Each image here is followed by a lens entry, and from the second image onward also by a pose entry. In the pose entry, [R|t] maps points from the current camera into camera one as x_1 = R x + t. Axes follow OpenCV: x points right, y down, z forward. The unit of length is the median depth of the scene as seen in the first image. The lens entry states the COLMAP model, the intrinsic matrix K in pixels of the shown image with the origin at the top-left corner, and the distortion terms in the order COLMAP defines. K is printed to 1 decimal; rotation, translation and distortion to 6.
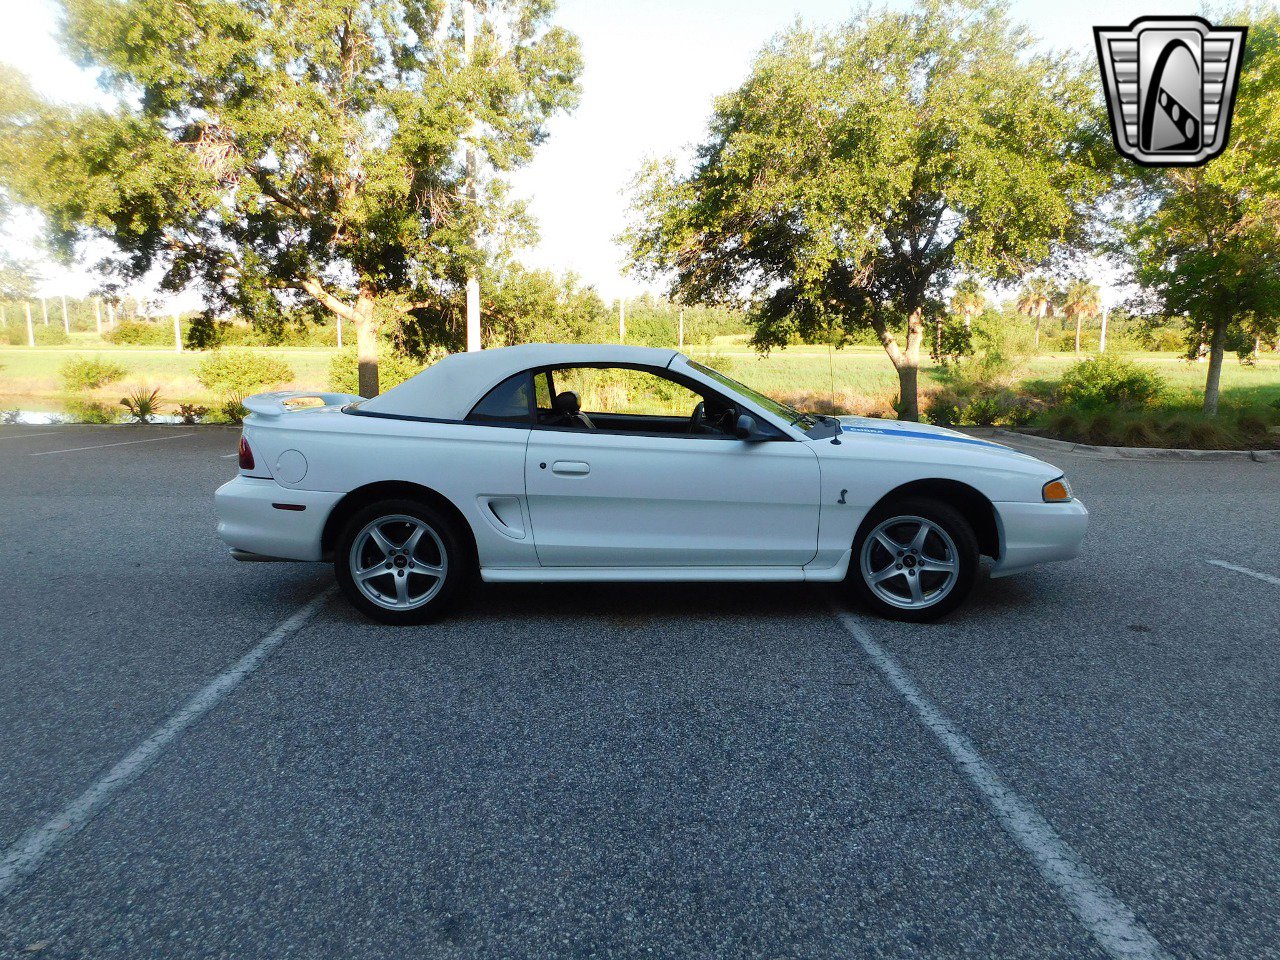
lens RADIAL K [[858.2, 0, 639.9], [0, 858.2, 465.4], [0, 0, 1]] dist [-0.062667, 0.061538]
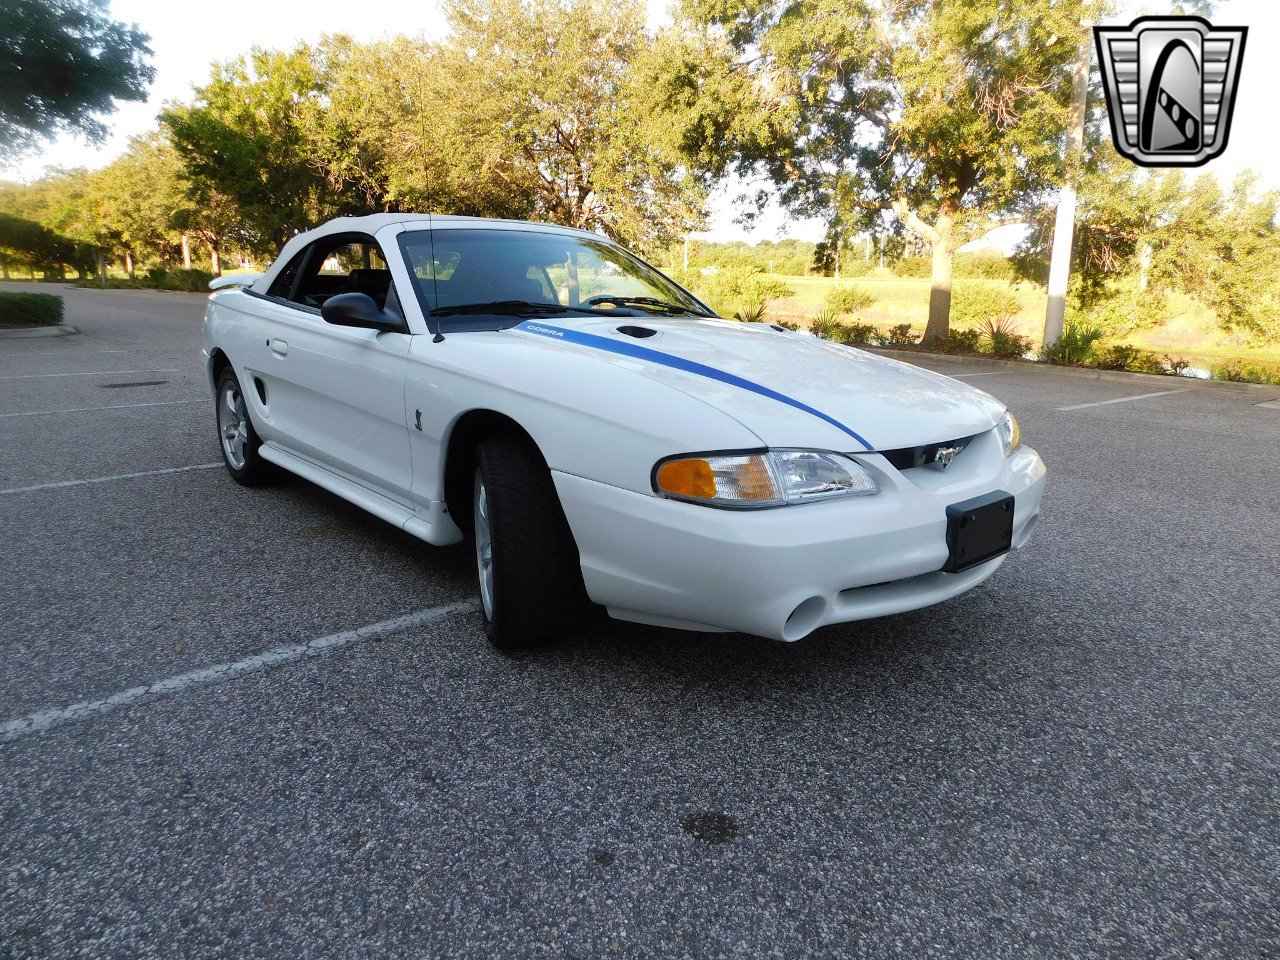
lens RADIAL K [[839.2, 0, 643.1], [0, 839.2, 464.1], [0, 0, 1]] dist [-0.073786, 0.055947]
pose [[0.648771, 0.175470, -0.740477, 0.845782], [-0.119063, 0.984475, 0.128972, -0.035844], [0.751611, 0.004490, 0.659591, 0.698009]]
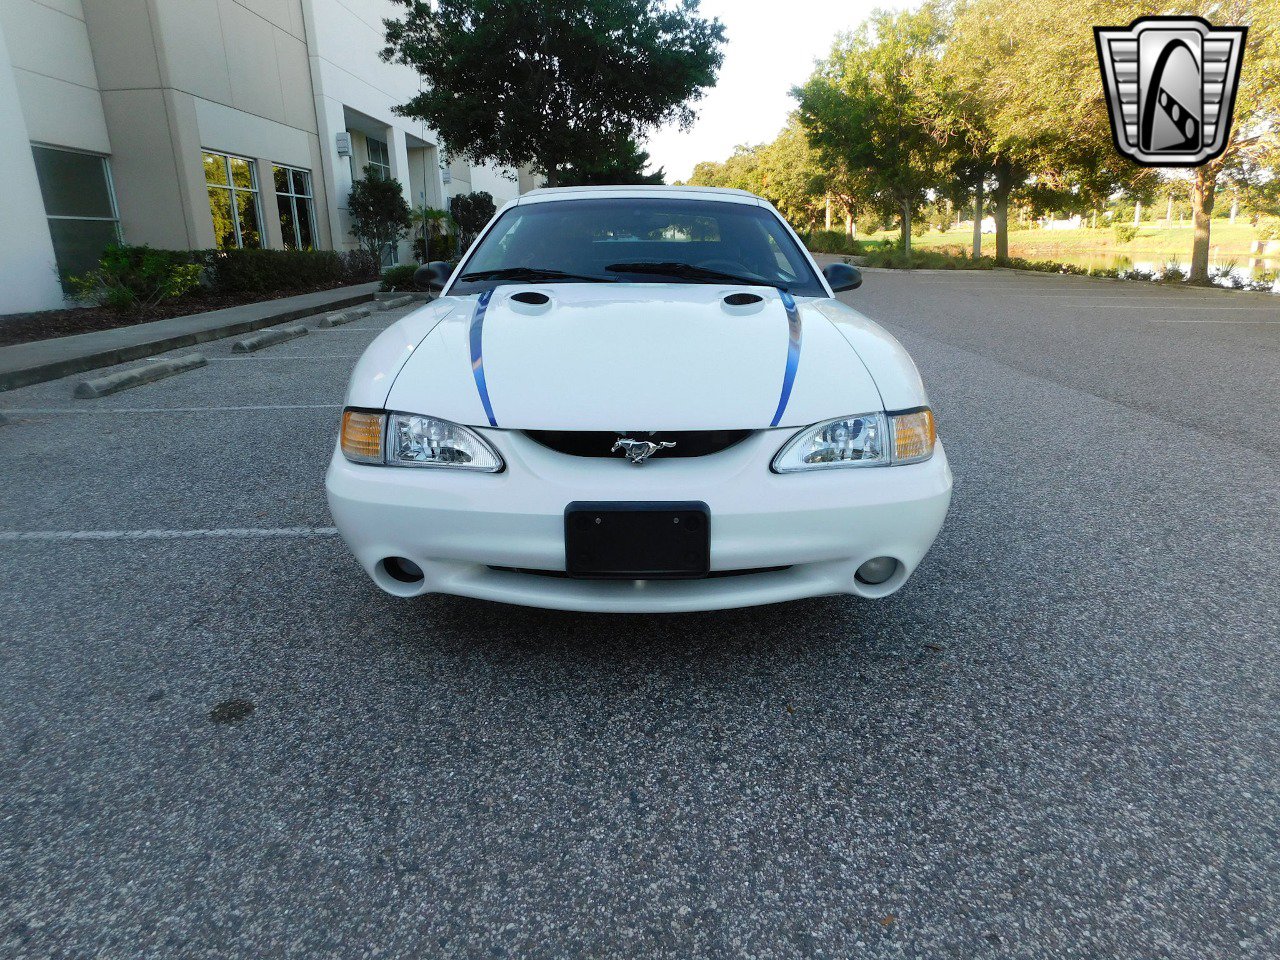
lens RADIAL K [[858.2, 0, 639.9], [0, 858.2, 465.4], [0, 0, 1]] dist [-0.062667, 0.061538]
pose [[-0.029940, 0.256916, -0.965970, 1.042835], [-0.115748, 0.959011, 0.258652, -0.112044], [0.992827, 0.119553, 0.001025, 1.228662]]
